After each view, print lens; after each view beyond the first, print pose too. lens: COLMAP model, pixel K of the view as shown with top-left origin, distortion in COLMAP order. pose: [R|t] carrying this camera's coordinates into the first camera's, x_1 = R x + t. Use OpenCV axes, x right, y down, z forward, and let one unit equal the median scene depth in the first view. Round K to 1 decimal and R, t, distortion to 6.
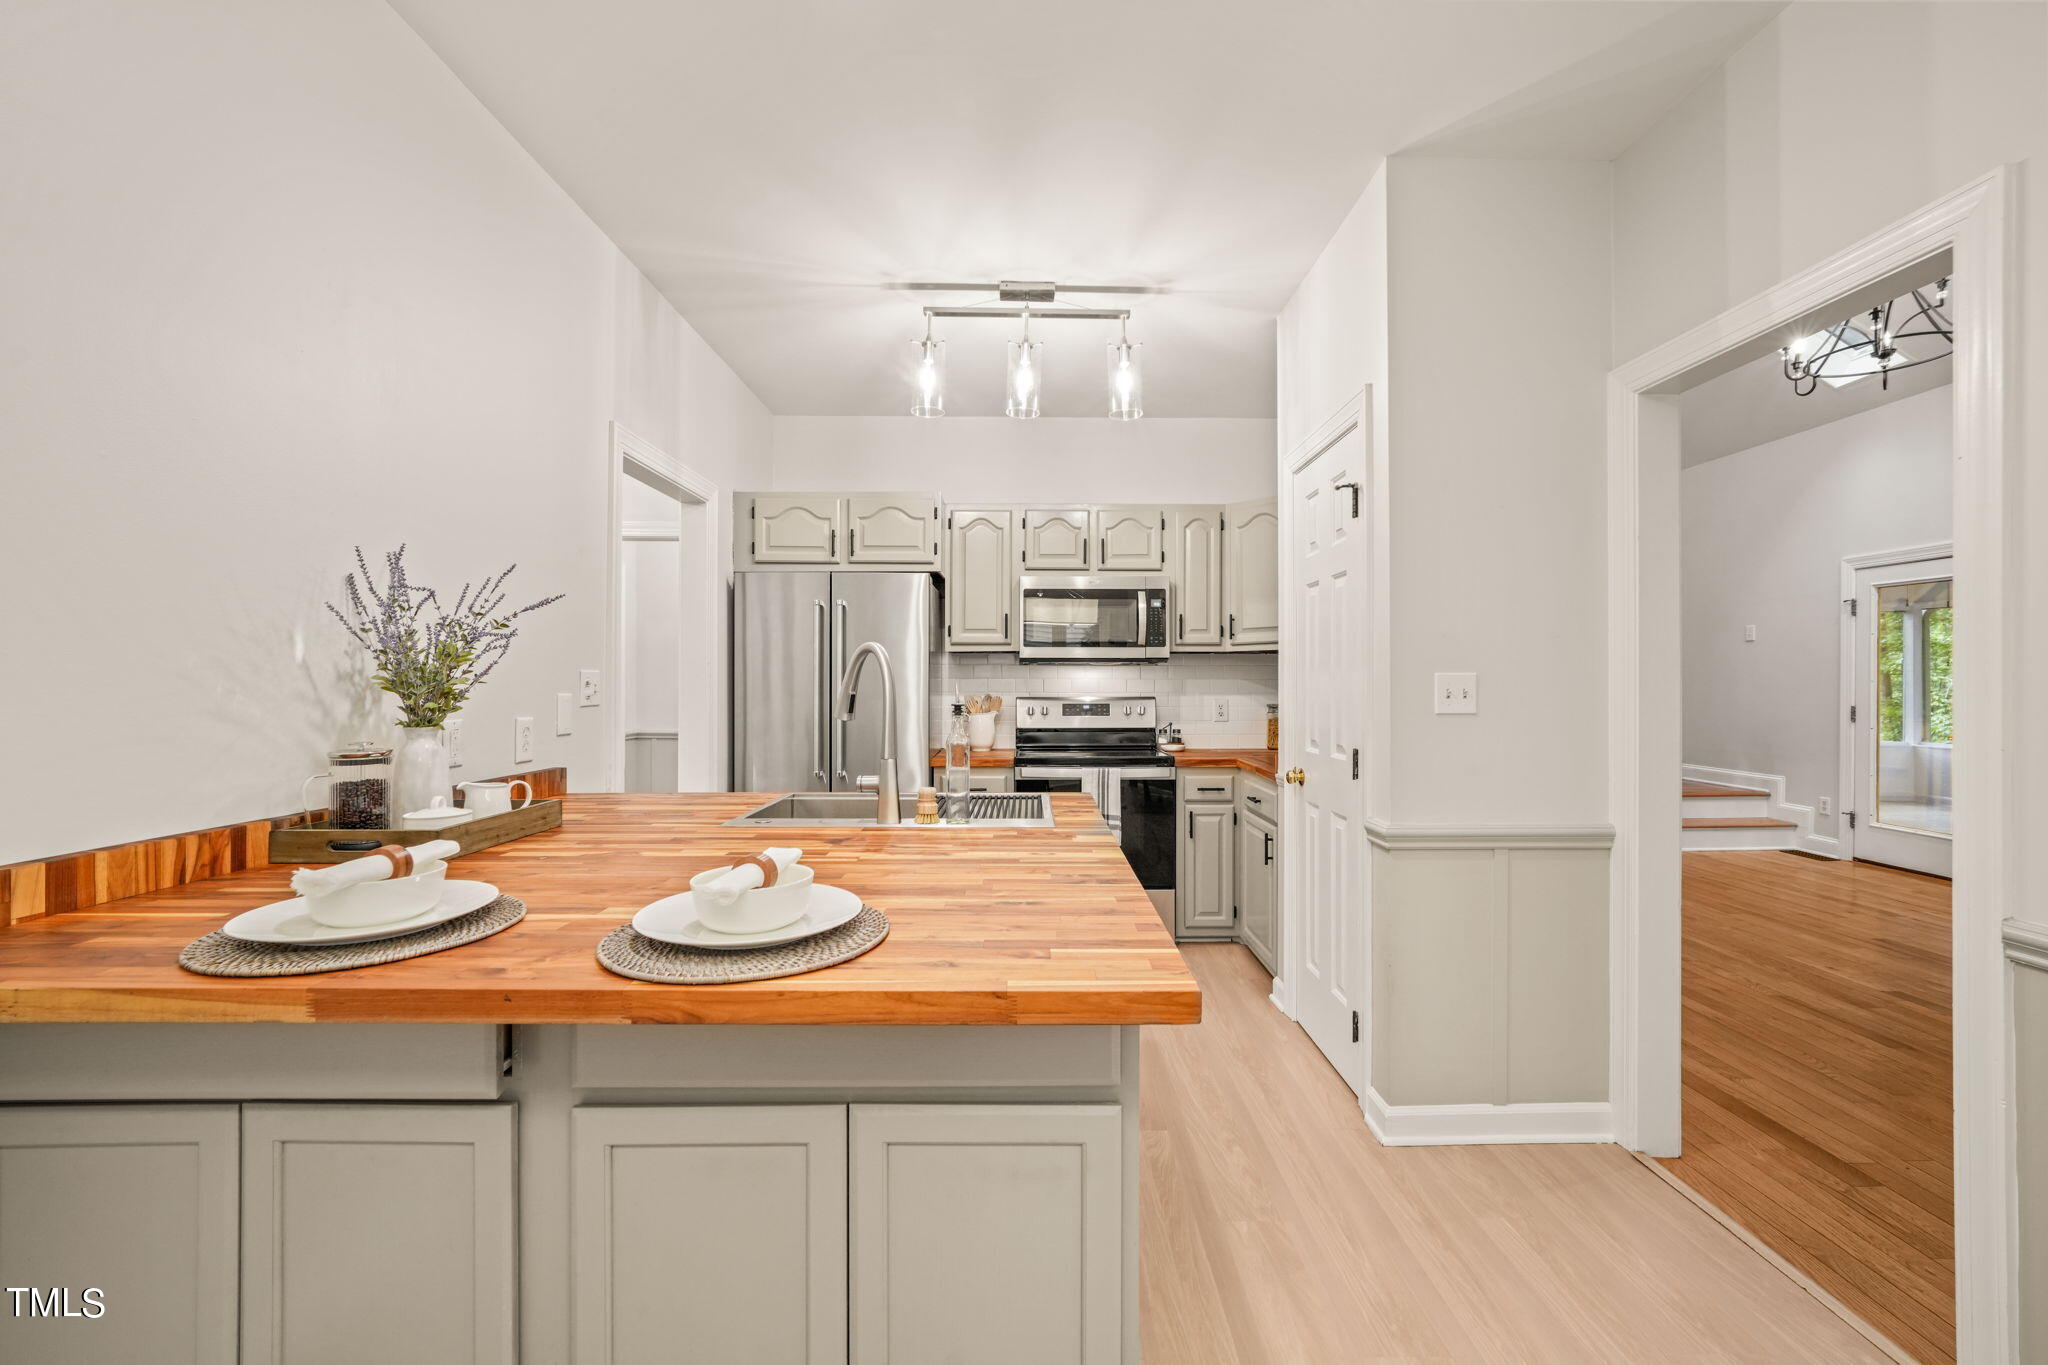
lens RADIAL K [[845.3, 0, 1035.4], [0, 845.3, 691.7], [0, 0, 1]] dist [-0.009777, 0.002282]
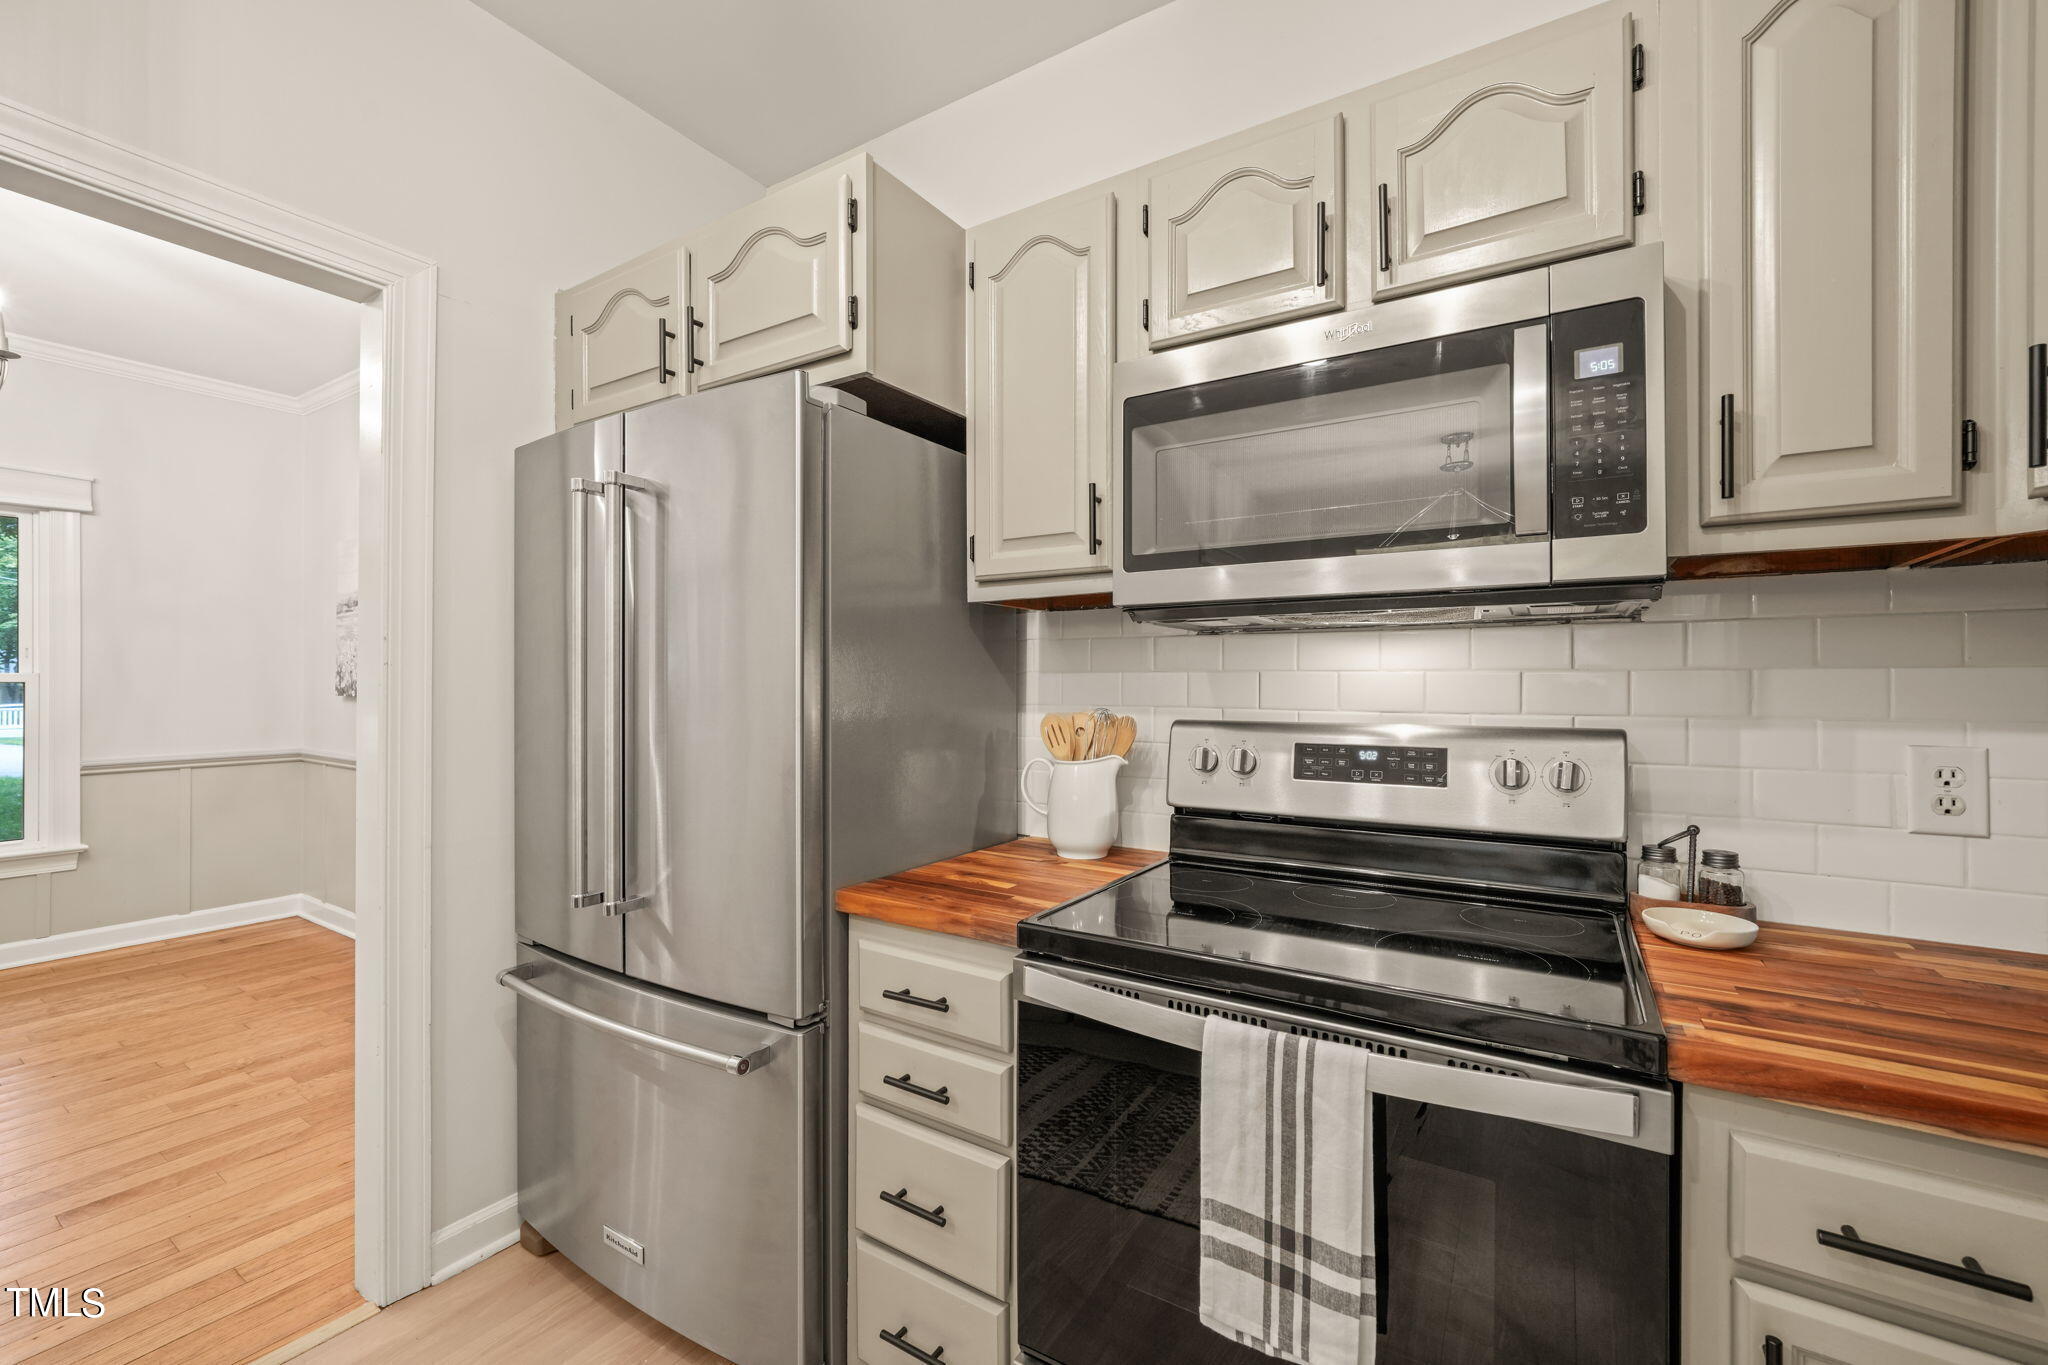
lens RADIAL K [[845.3, 0, 1030.6], [0, 845.3, 684.1], [0, 0, 1]] dist [-0.009777, 0.002282]
pose [[0.840923, 0.000414, -0.541155, 0.133536], [-0.010454, 0.999826, -0.015480, -0.003576], [0.541054, 0.018674, 0.840780, 0.685997]]
